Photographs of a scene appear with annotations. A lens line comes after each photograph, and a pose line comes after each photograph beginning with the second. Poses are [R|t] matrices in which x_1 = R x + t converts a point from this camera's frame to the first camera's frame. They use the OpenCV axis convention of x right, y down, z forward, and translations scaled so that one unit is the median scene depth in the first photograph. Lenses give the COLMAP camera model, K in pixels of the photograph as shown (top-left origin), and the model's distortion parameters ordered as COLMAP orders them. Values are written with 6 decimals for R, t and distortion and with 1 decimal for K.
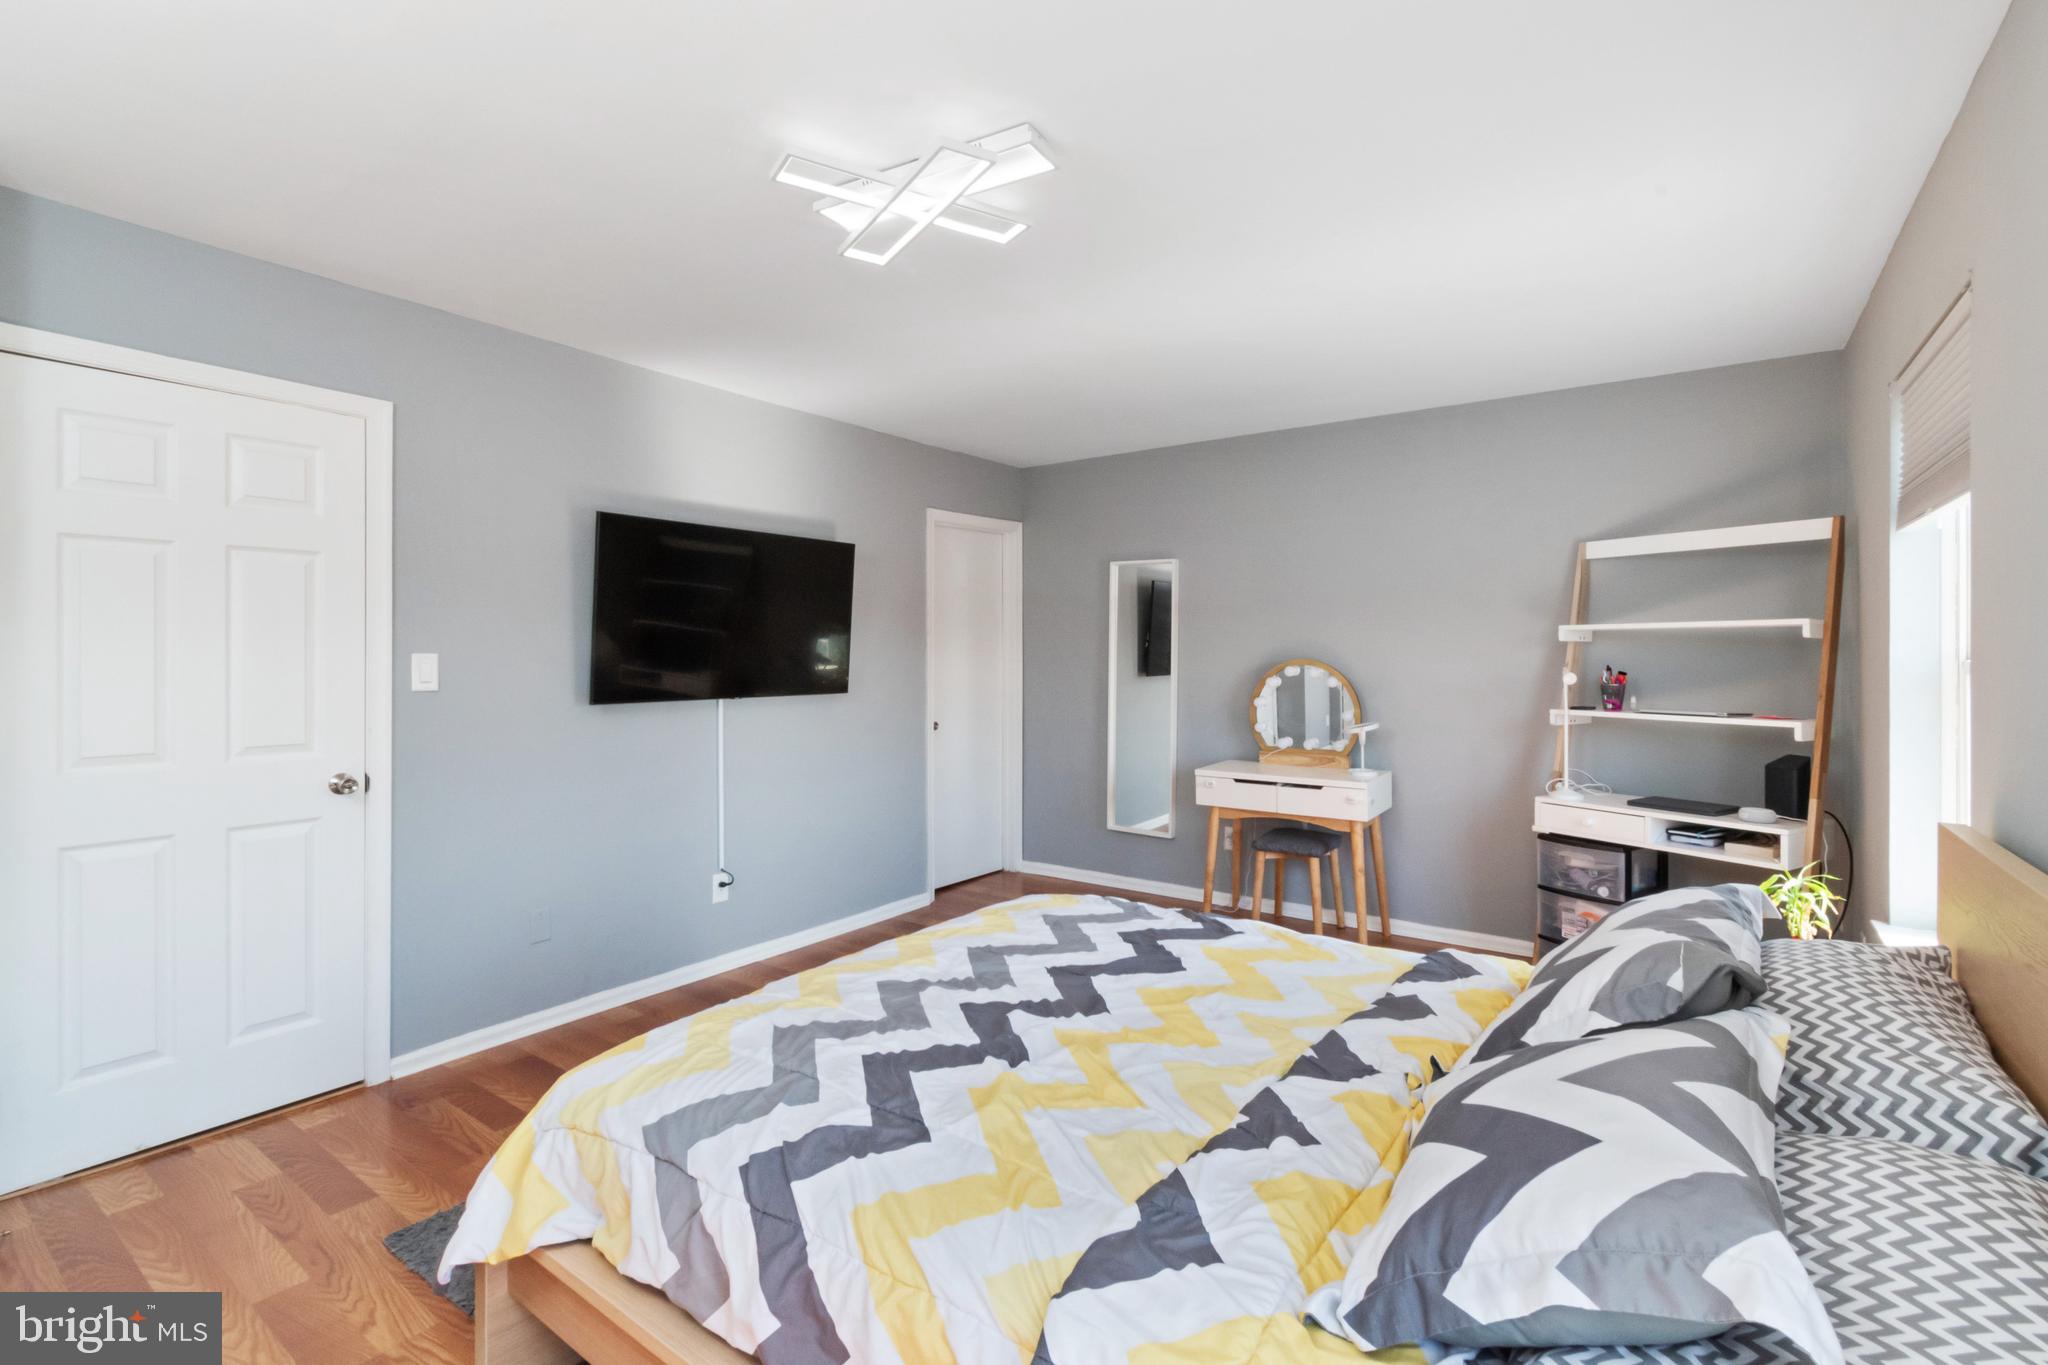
lens RADIAL K [[936.3, 0, 1037.2], [0, 936.3, 642.8], [0, 0, 1]] dist [-0.000467, -0.000323]
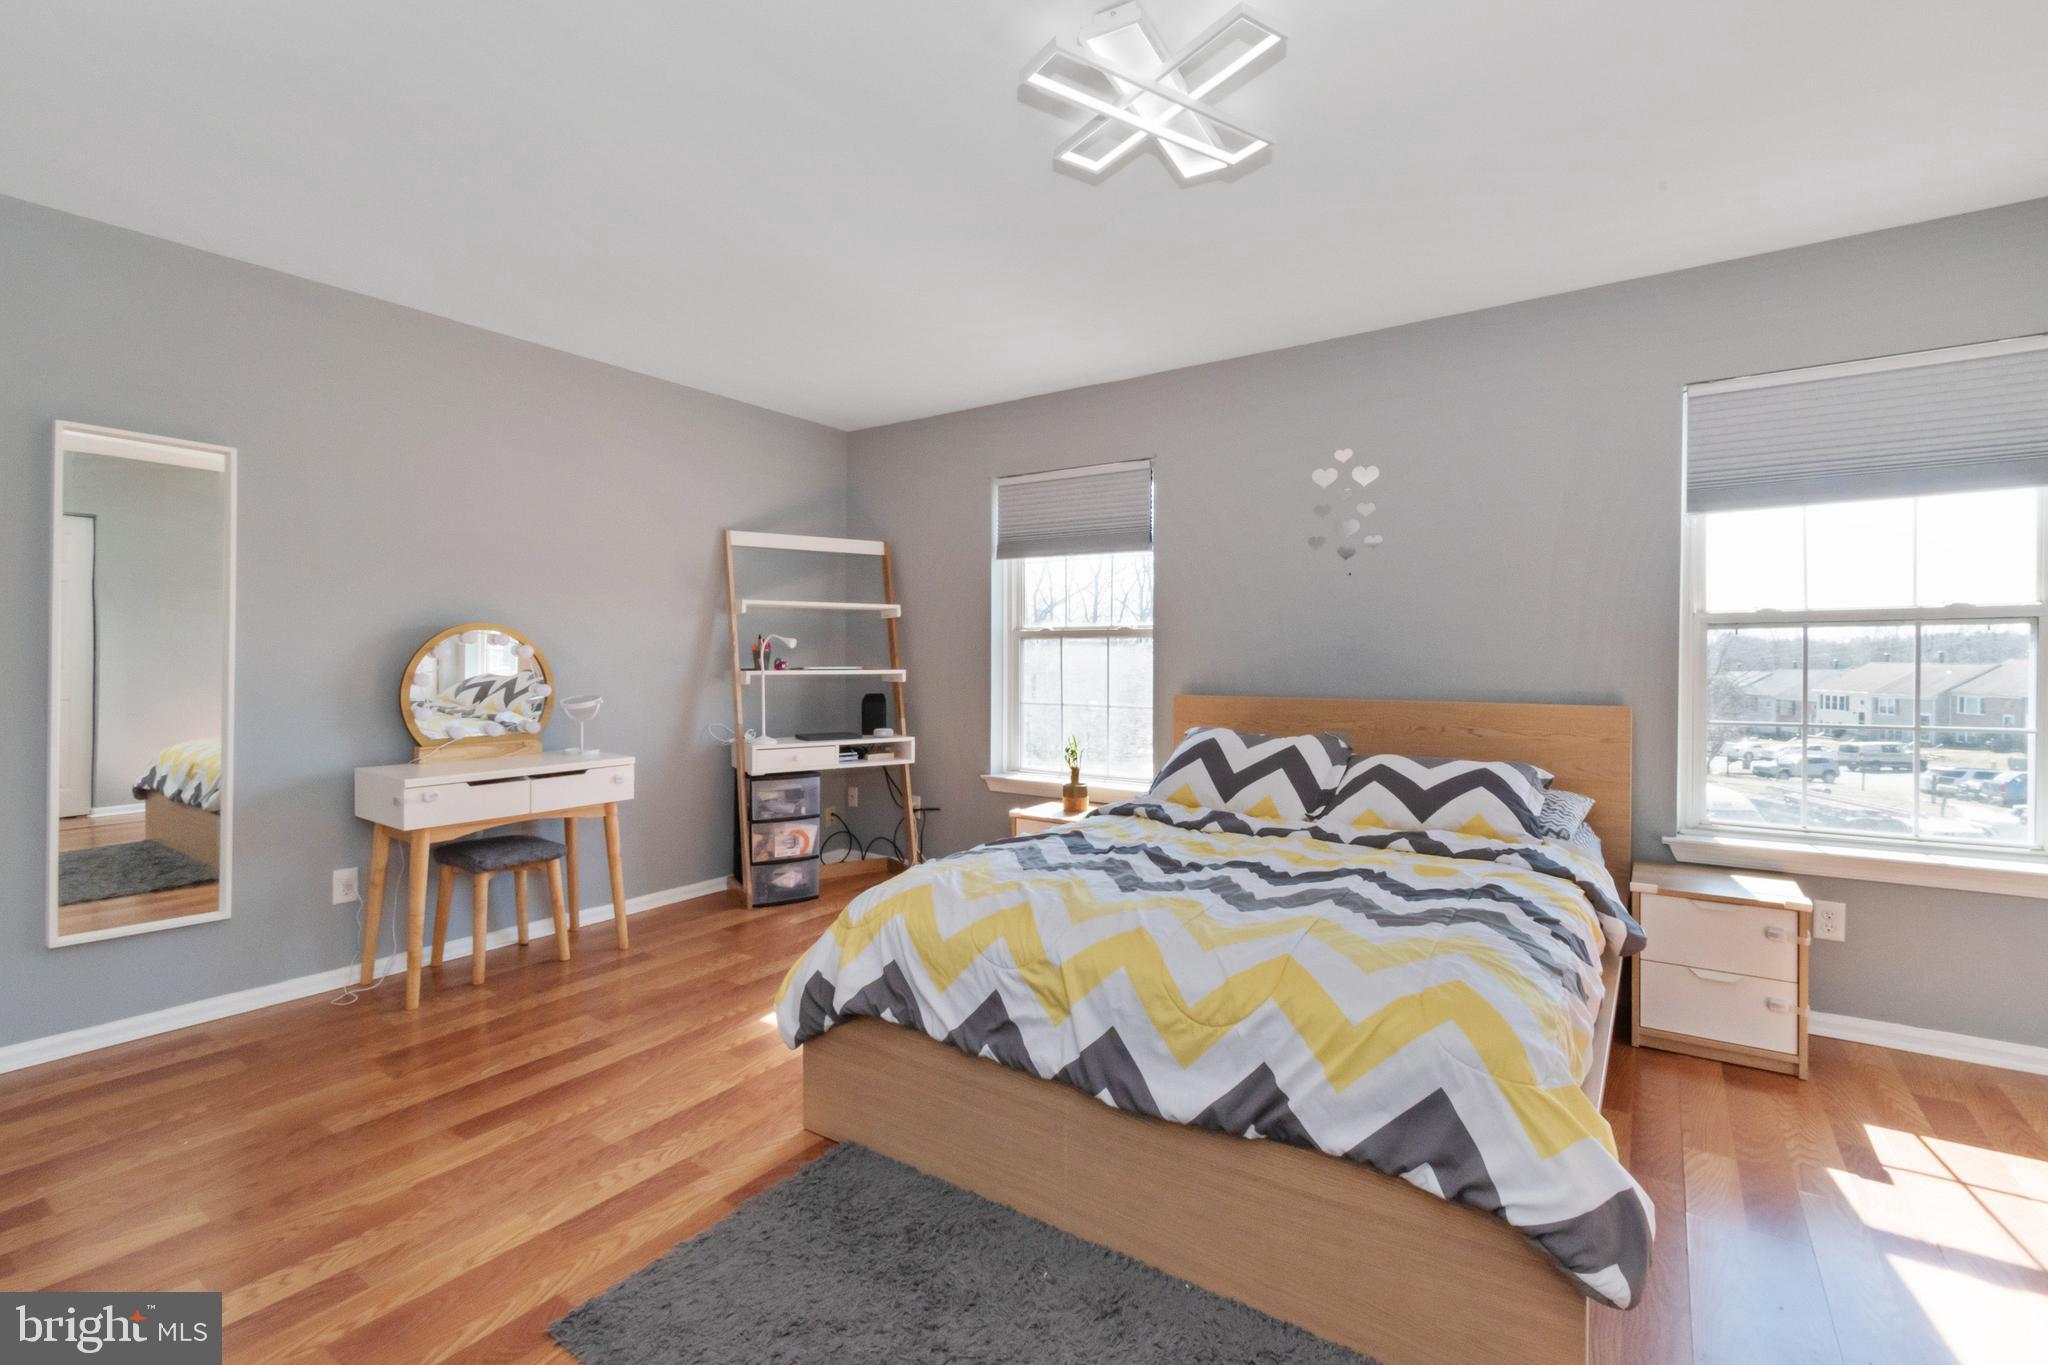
lens RADIAL K [[928.1, 0, 1021.1], [0, 928.1, 664.0], [0, 0, 1]] dist [-0.000237, -0.000447]
pose [[-0.032277, -0.007280, 0.999452, -0.629349], [-0.012287, 0.999901, 0.006887, 0.051499], [-0.999403, -0.012058, -0.032363, 0.707941]]
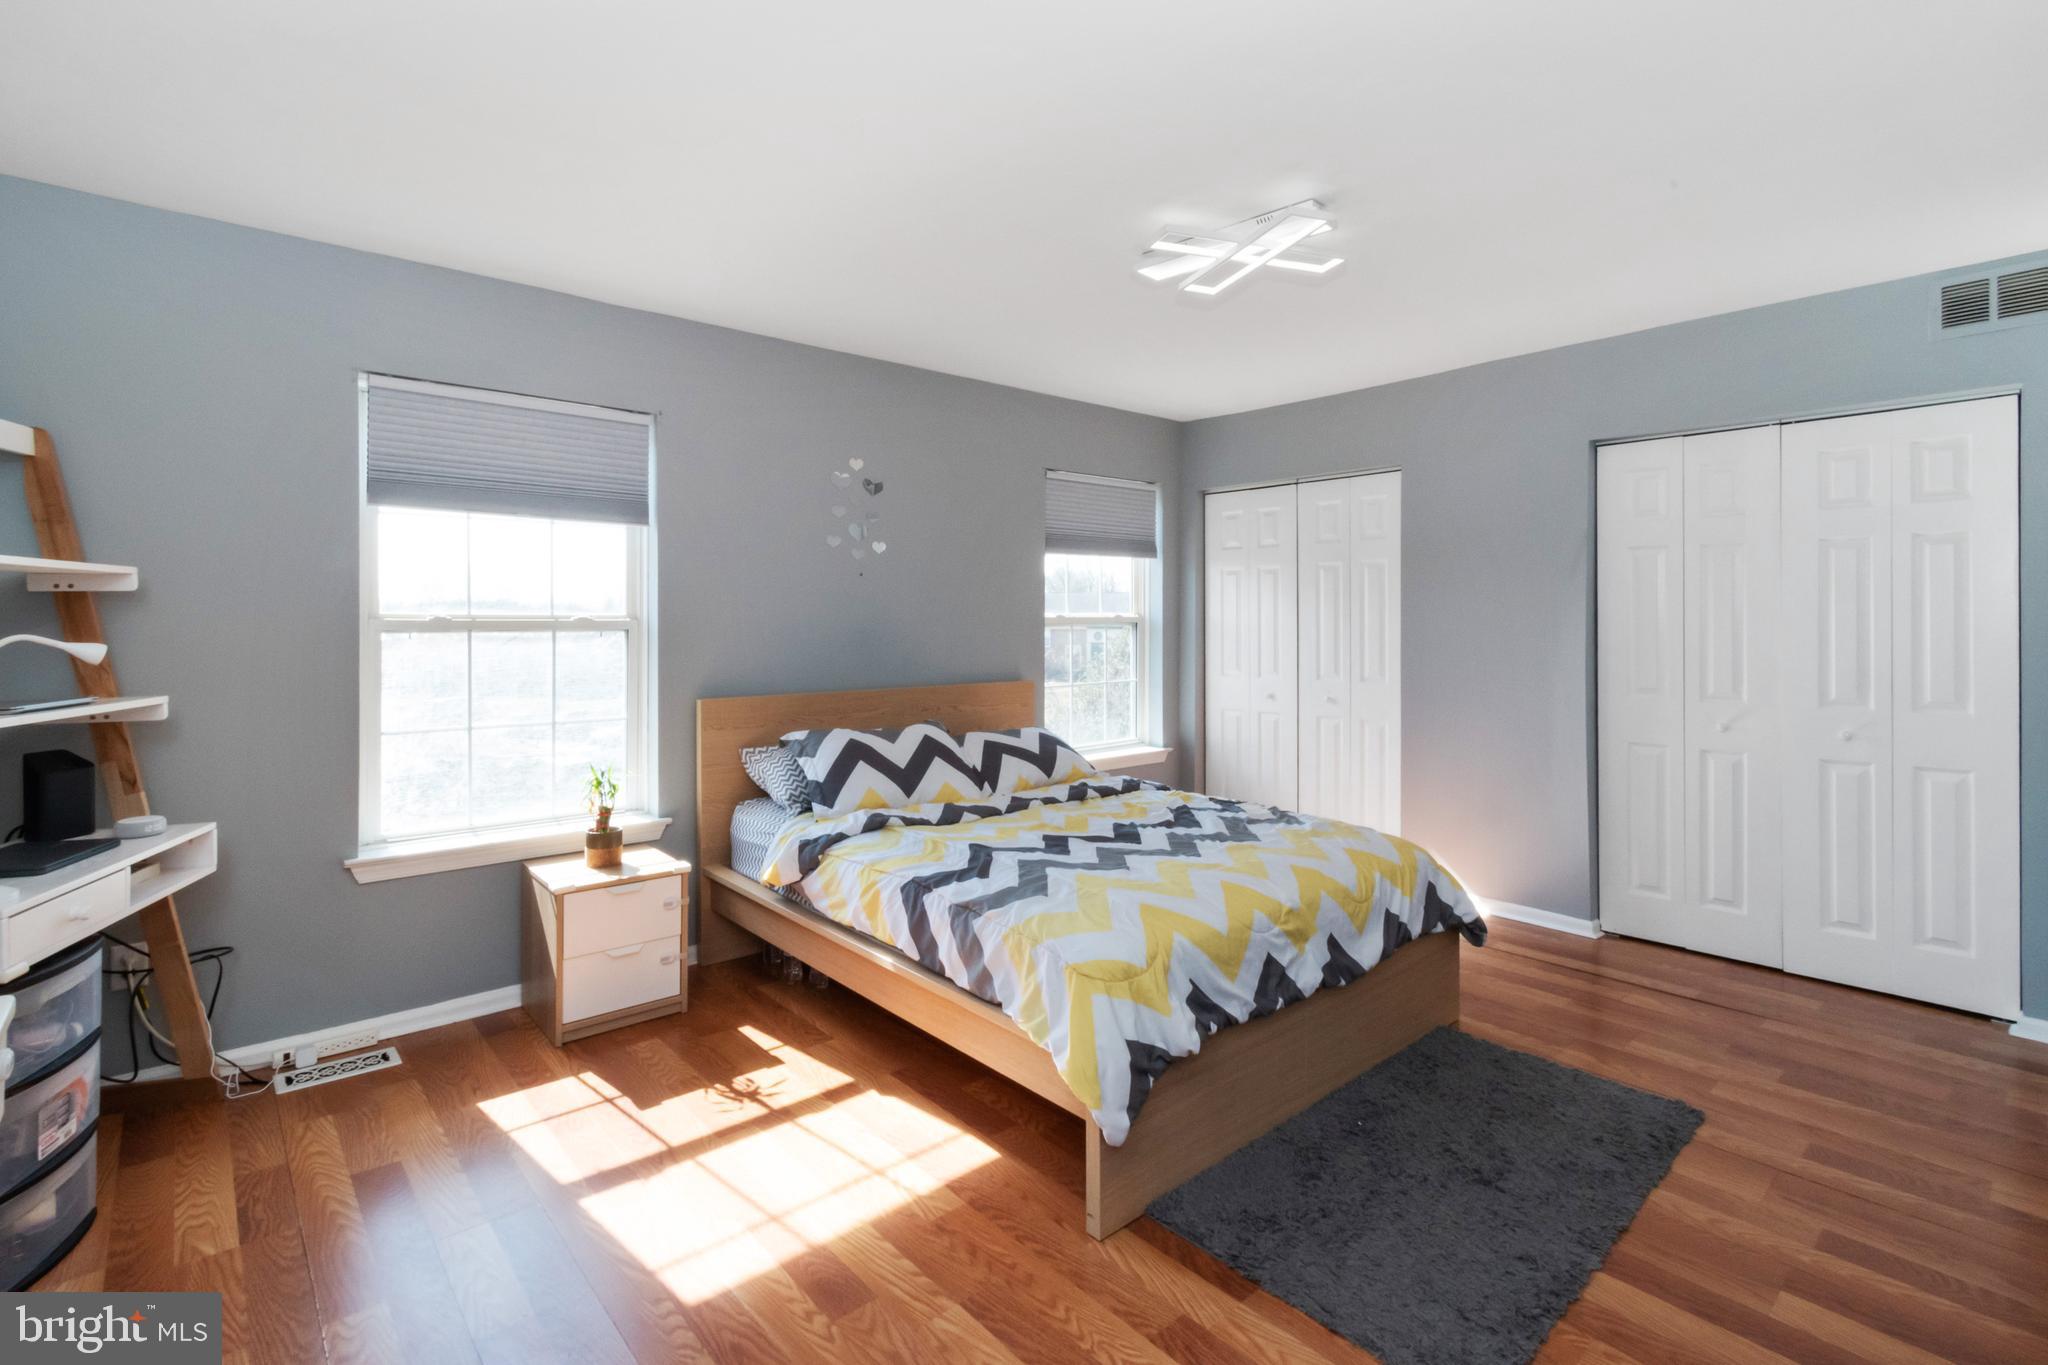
lens RADIAL K [[936.3, 0, 1037.2], [0, 936.3, 642.8], [0, 0, 1]] dist [-0.000467, -0.000323]
pose [[-0.973894, 0.012728, 0.226645, -0.081809], [0.011971, 0.999917, -0.004713, 0.044580], [-0.226686, -0.001877, -0.973966, 1.341301]]
